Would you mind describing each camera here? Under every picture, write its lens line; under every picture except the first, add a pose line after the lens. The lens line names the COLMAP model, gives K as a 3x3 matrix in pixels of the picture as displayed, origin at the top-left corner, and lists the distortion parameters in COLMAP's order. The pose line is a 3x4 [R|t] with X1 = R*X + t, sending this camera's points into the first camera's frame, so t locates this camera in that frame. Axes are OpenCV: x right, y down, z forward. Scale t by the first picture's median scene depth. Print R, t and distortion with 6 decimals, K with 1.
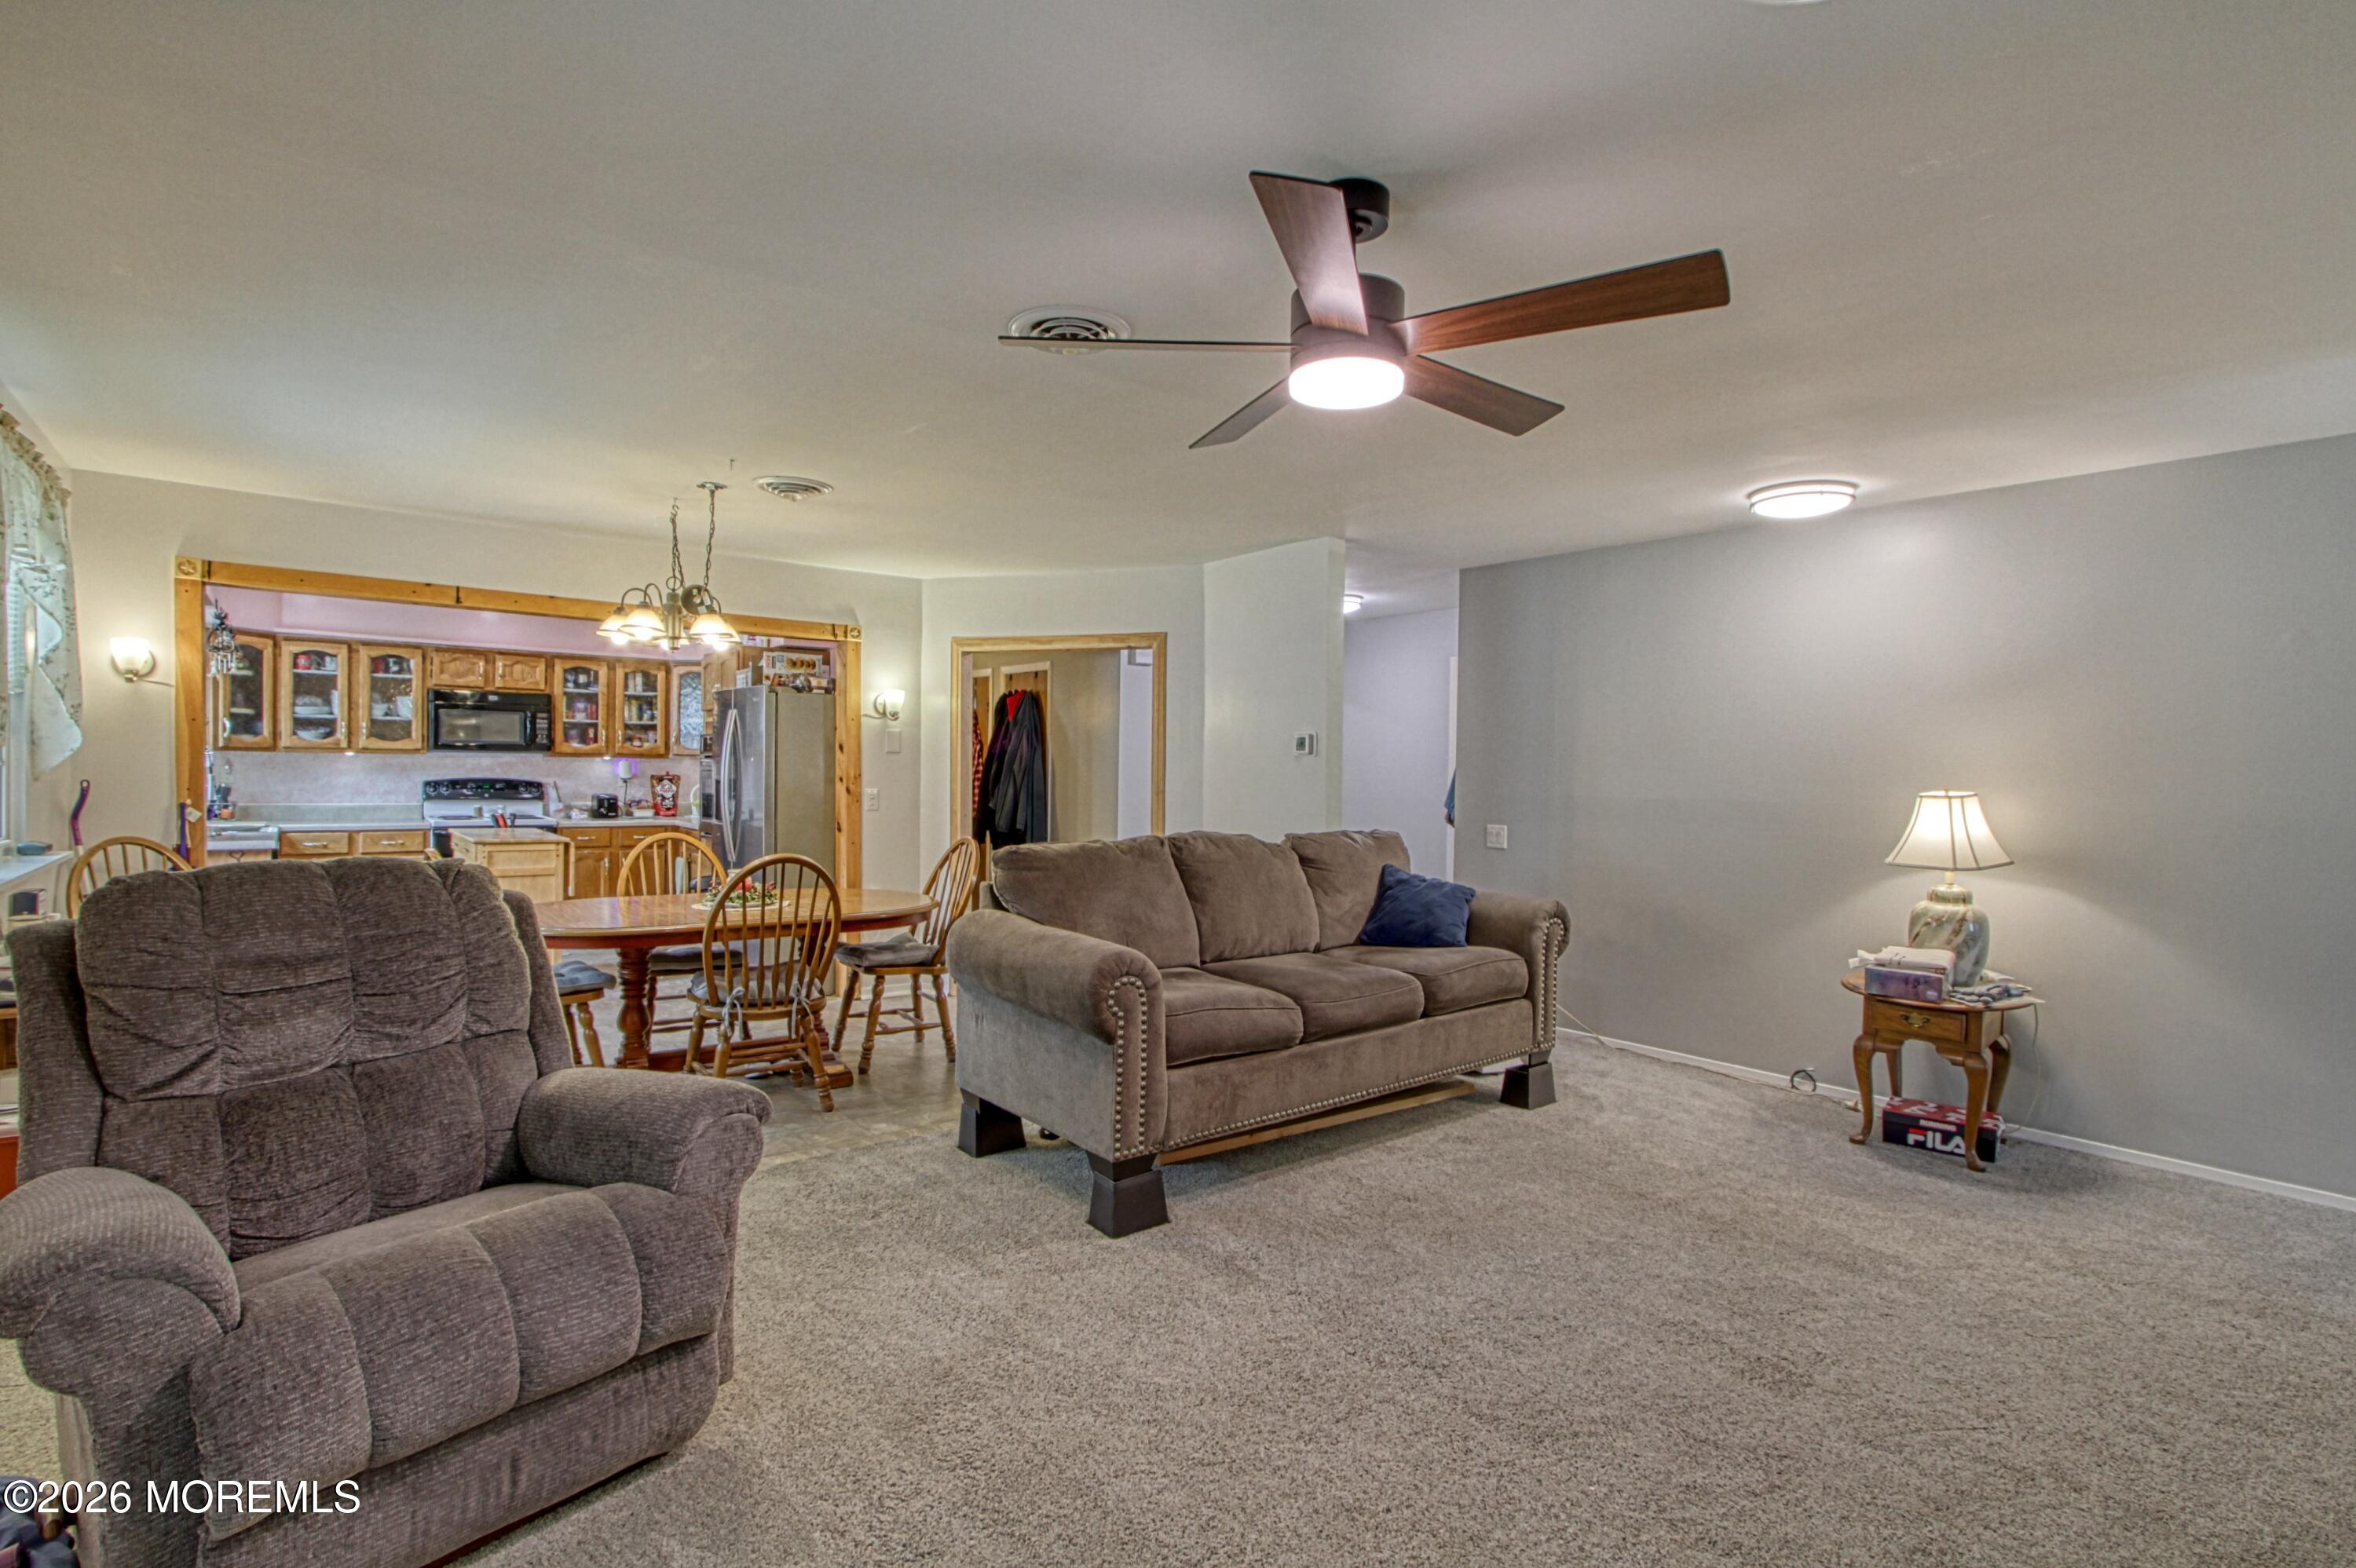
lens RADIAL K [[1119.9, 0, 1201.2], [0, 1119.9, 795.6], [0, 0, 1]] dist [-0.037362, 0.004095]
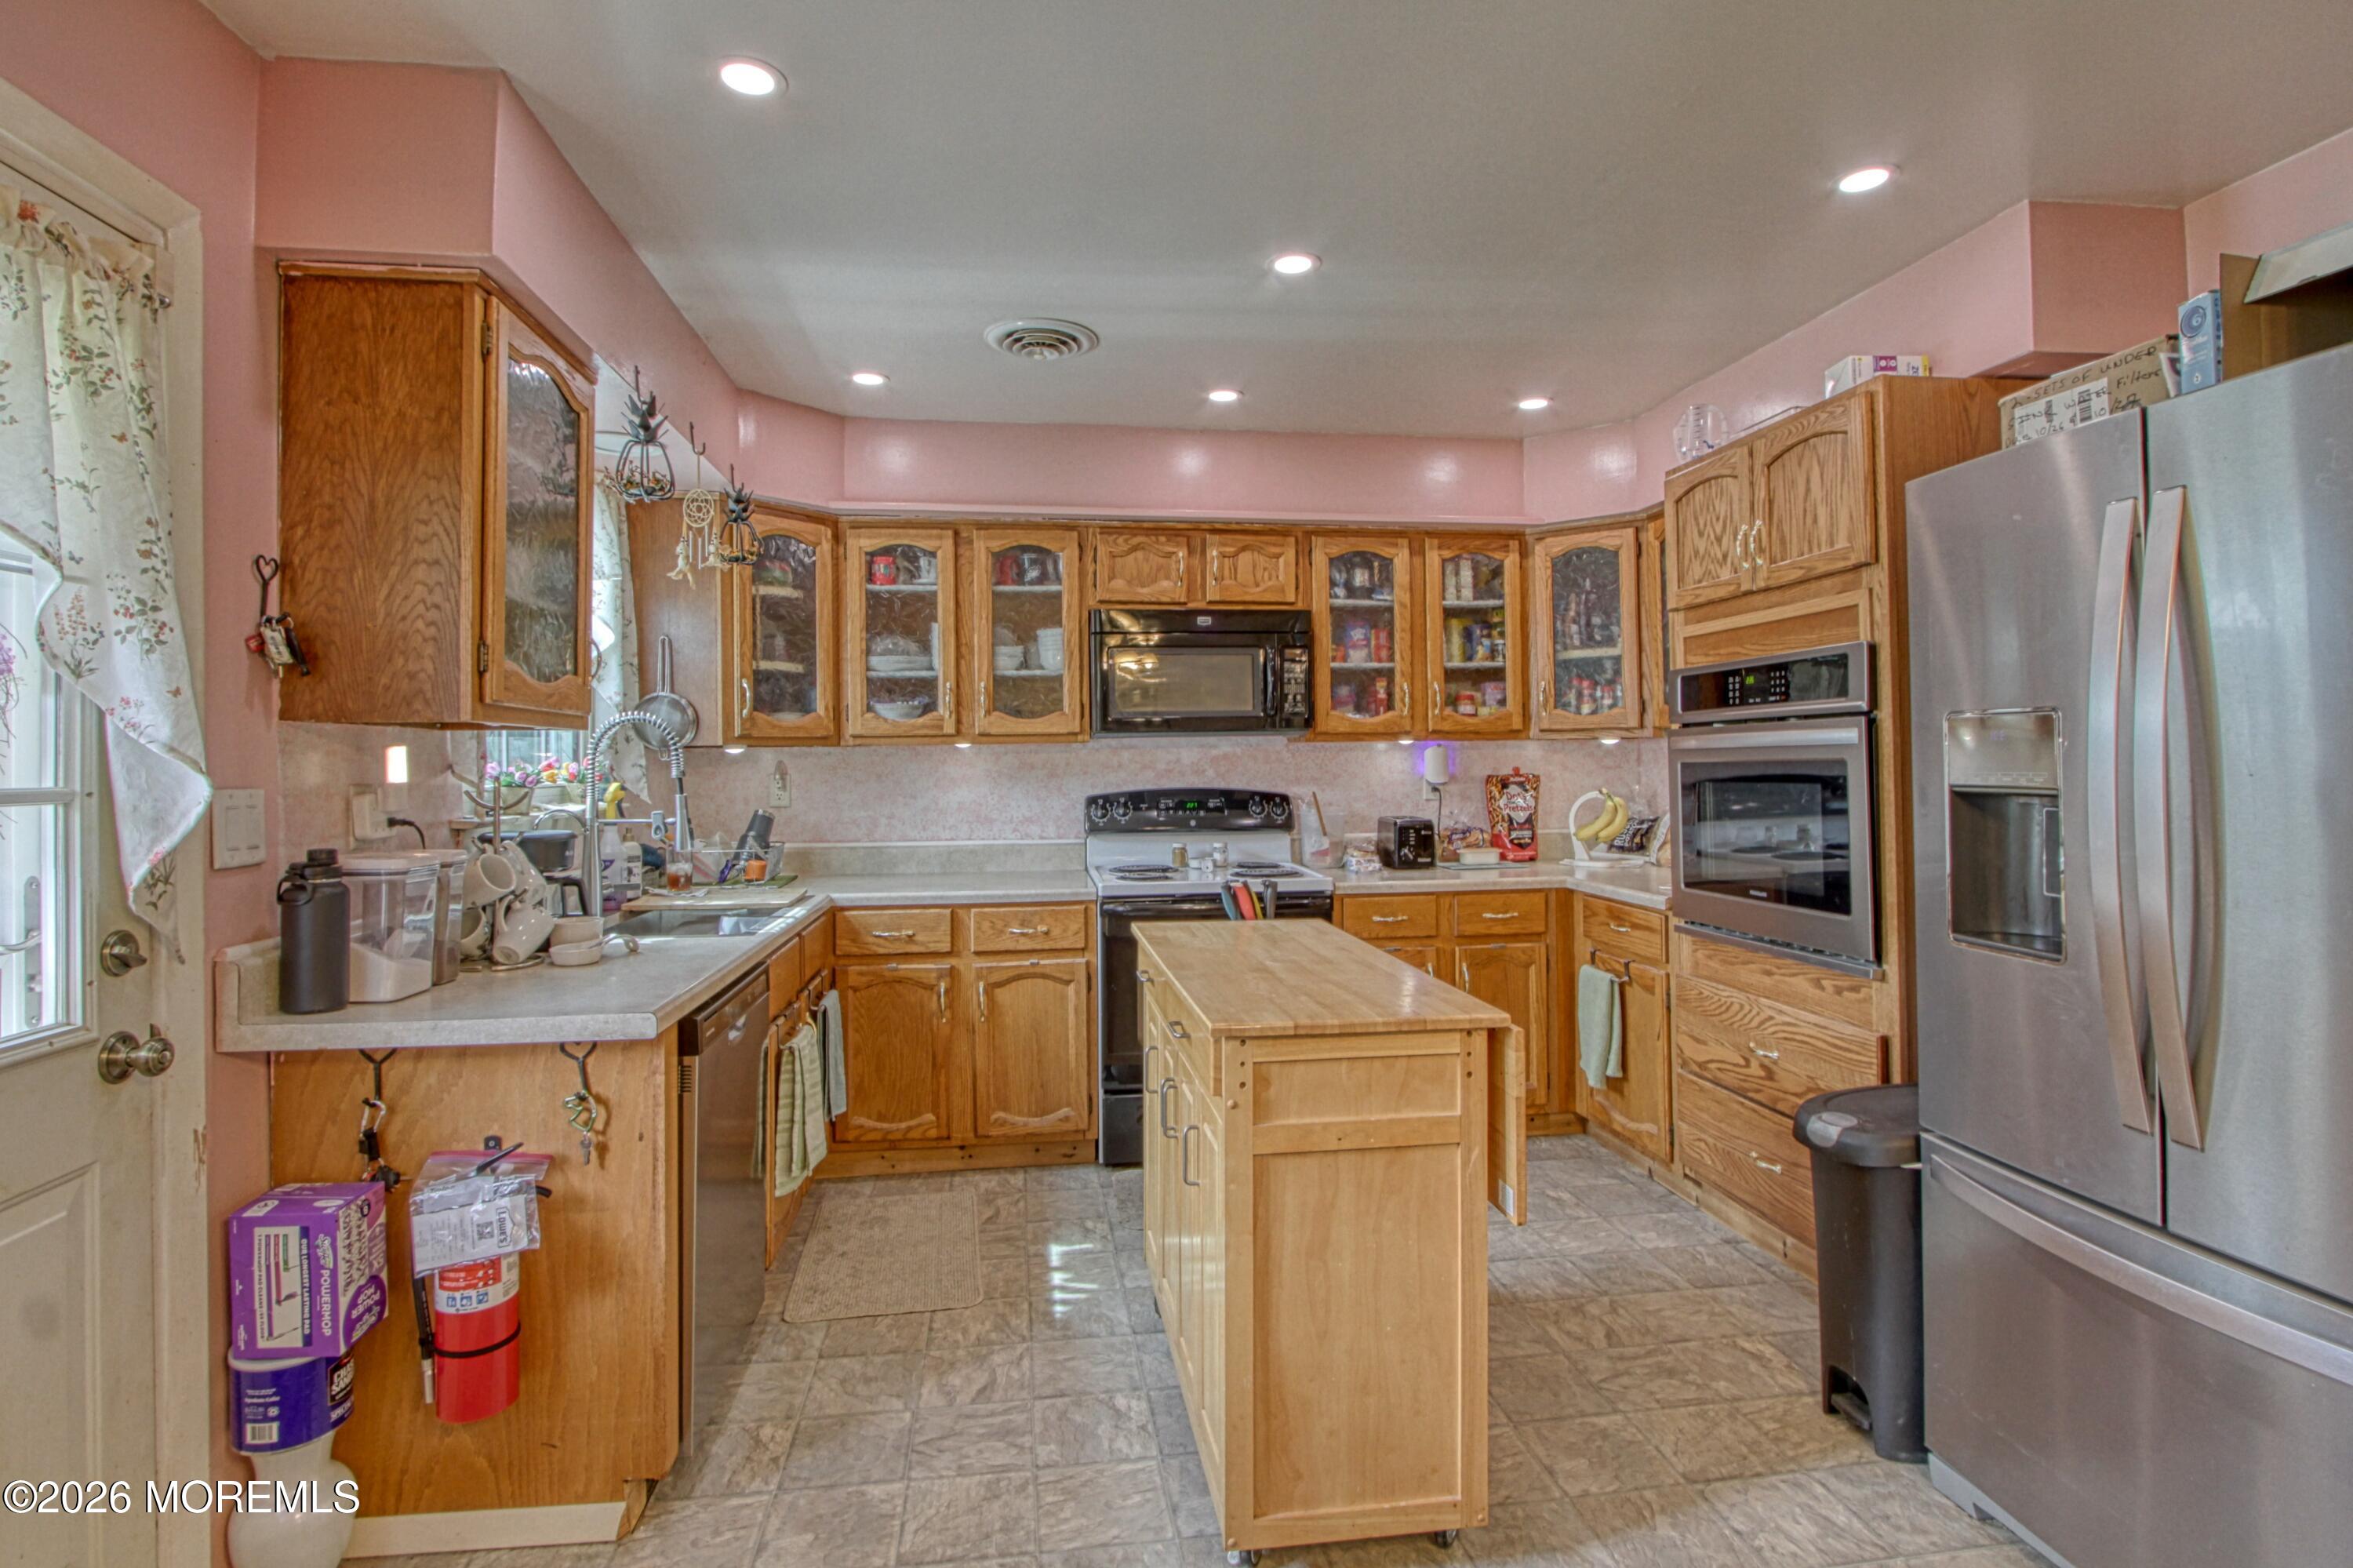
lens RADIAL K [[1118.6, 0, 1179.3], [0, 1118.6, 741.4], [0, 0, 1]] dist [-0.037362, 0.004095]
pose [[0.852136, -0.036754, -0.522028, -0.403779], [0.014363, 0.998798, -0.046875, -0.013907], [0.523123, 0.032445, 0.851639, 0.588214]]
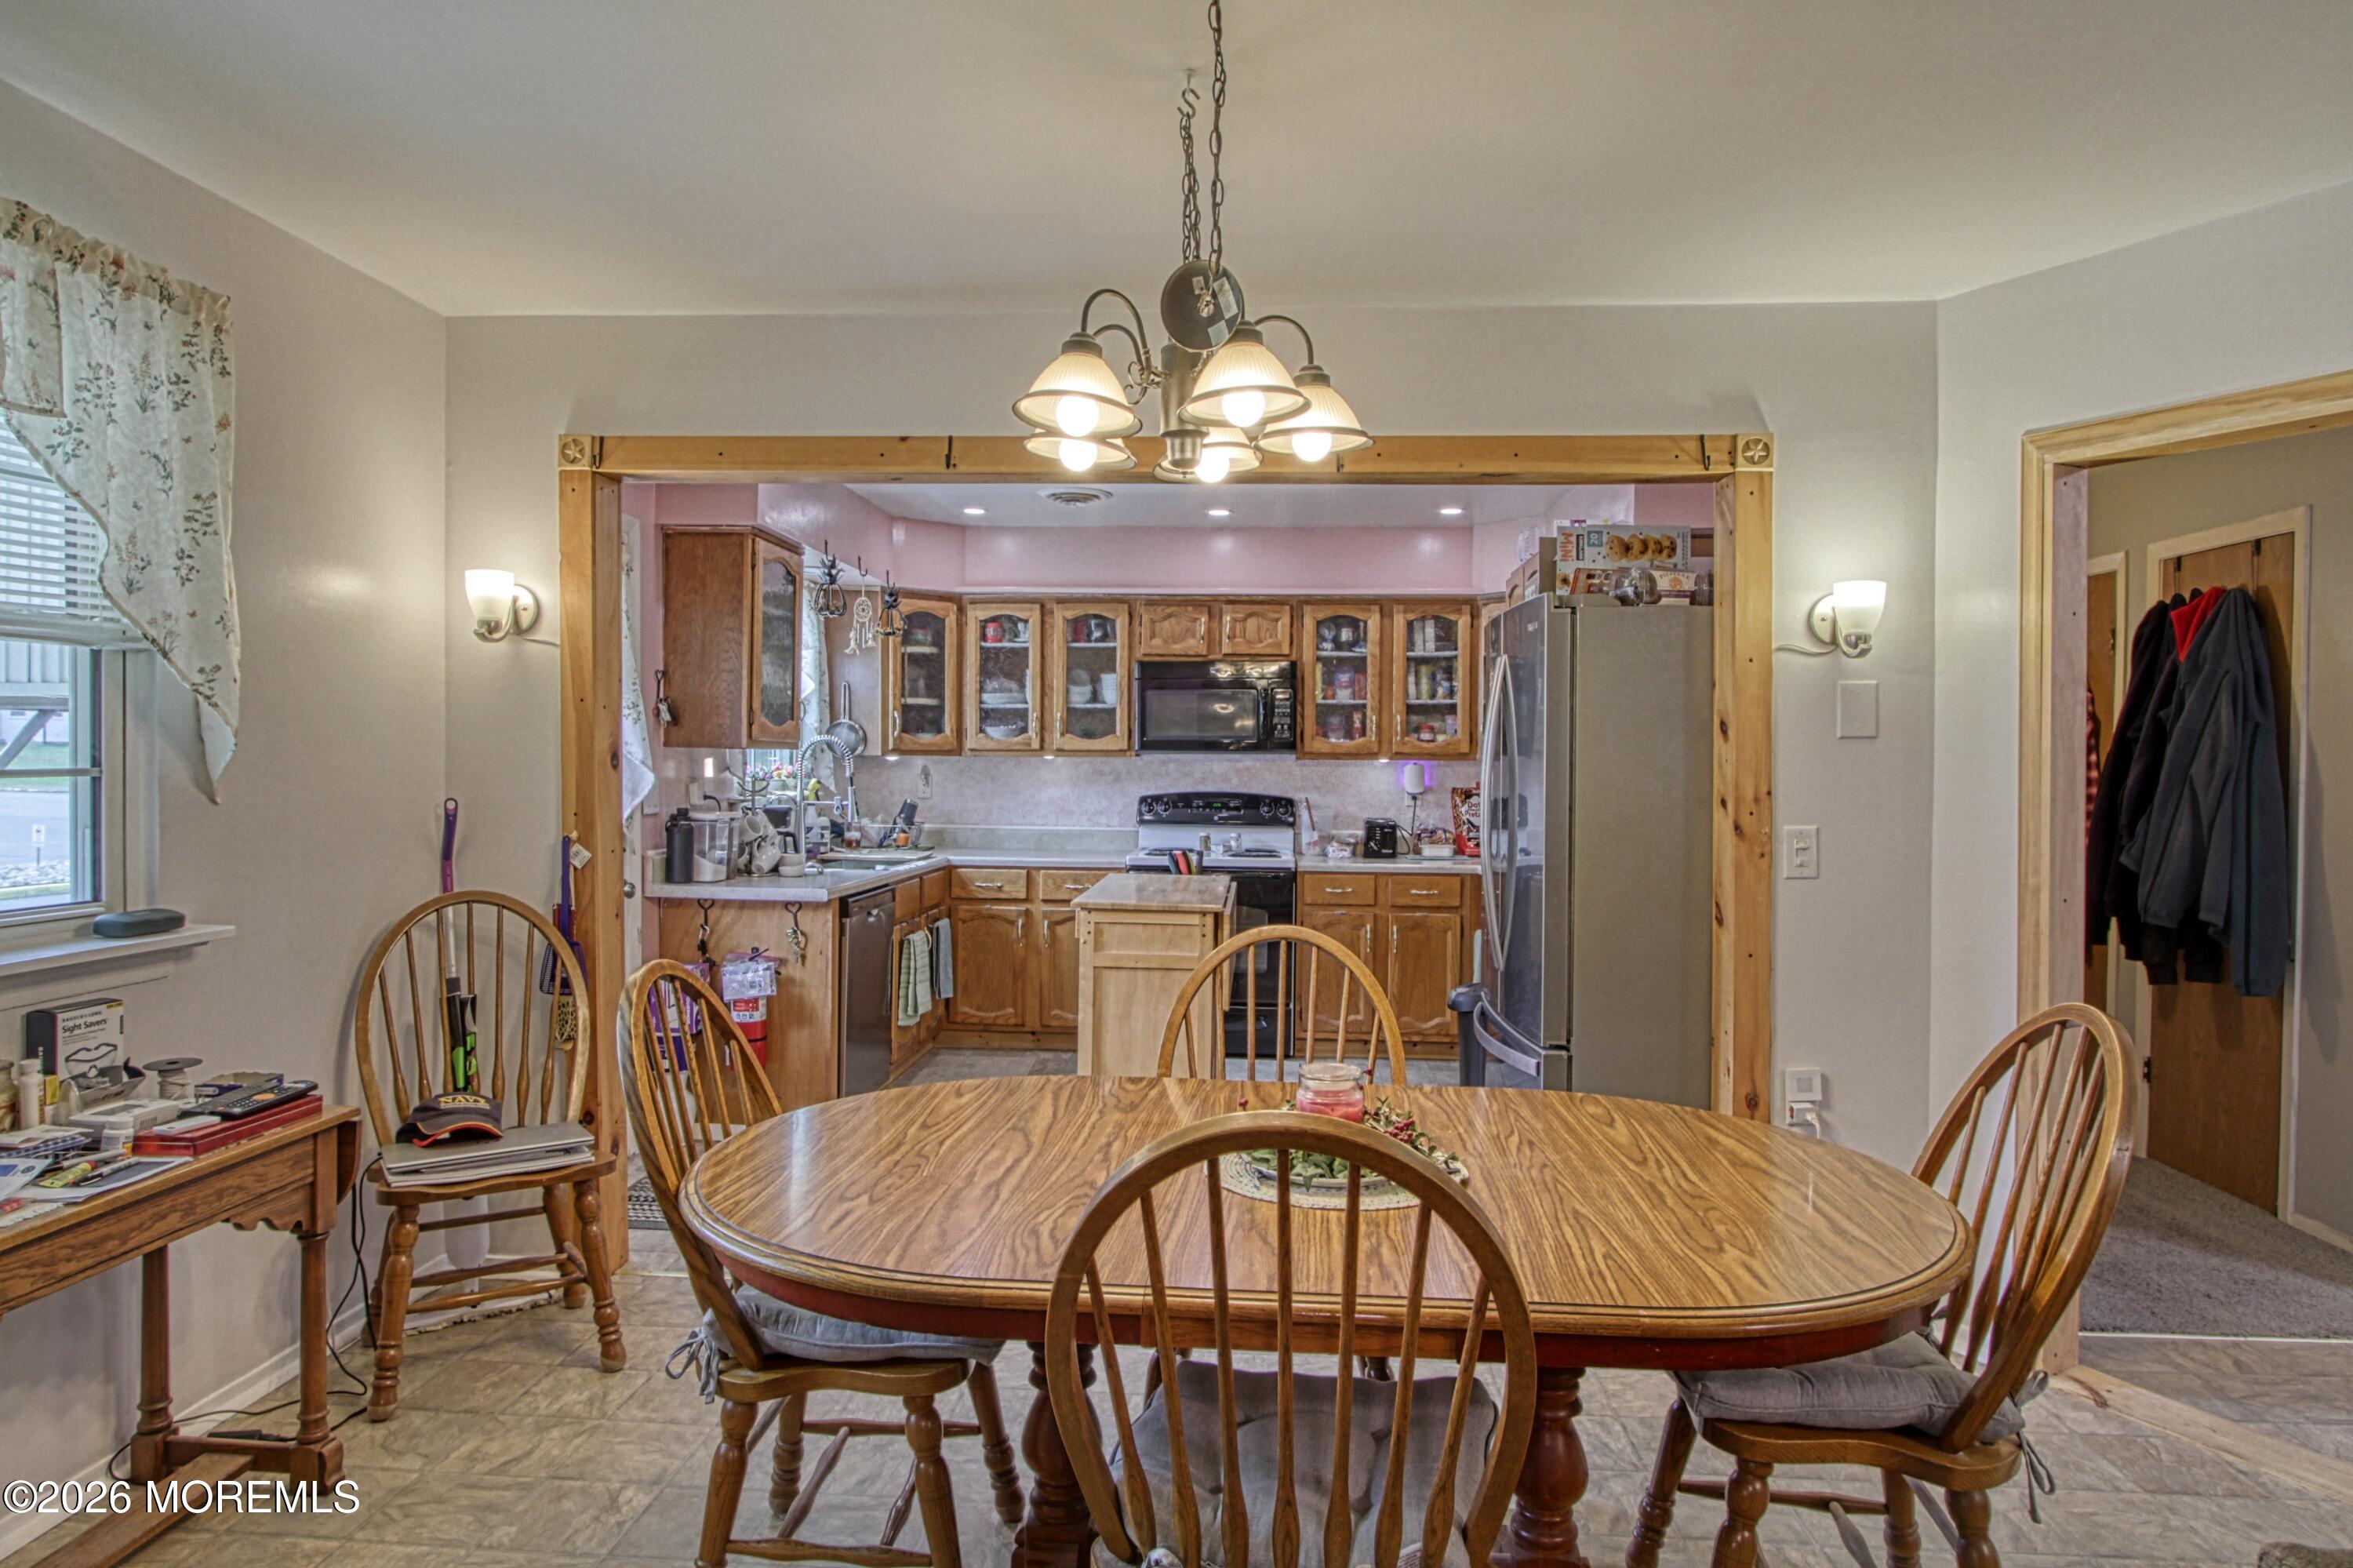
lens RADIAL K [[1382.1, 0, 1176.0], [0, 1382.1, 773.4], [0, 0, 1]] dist [-0.001567, 0.006924]
pose [[0.719142, -0.004901, -0.694846, -0.089695], [-0.013010, 0.999705, -0.020516, -0.010215], [0.694742, 0.023794, 0.718866, 0.398969]]
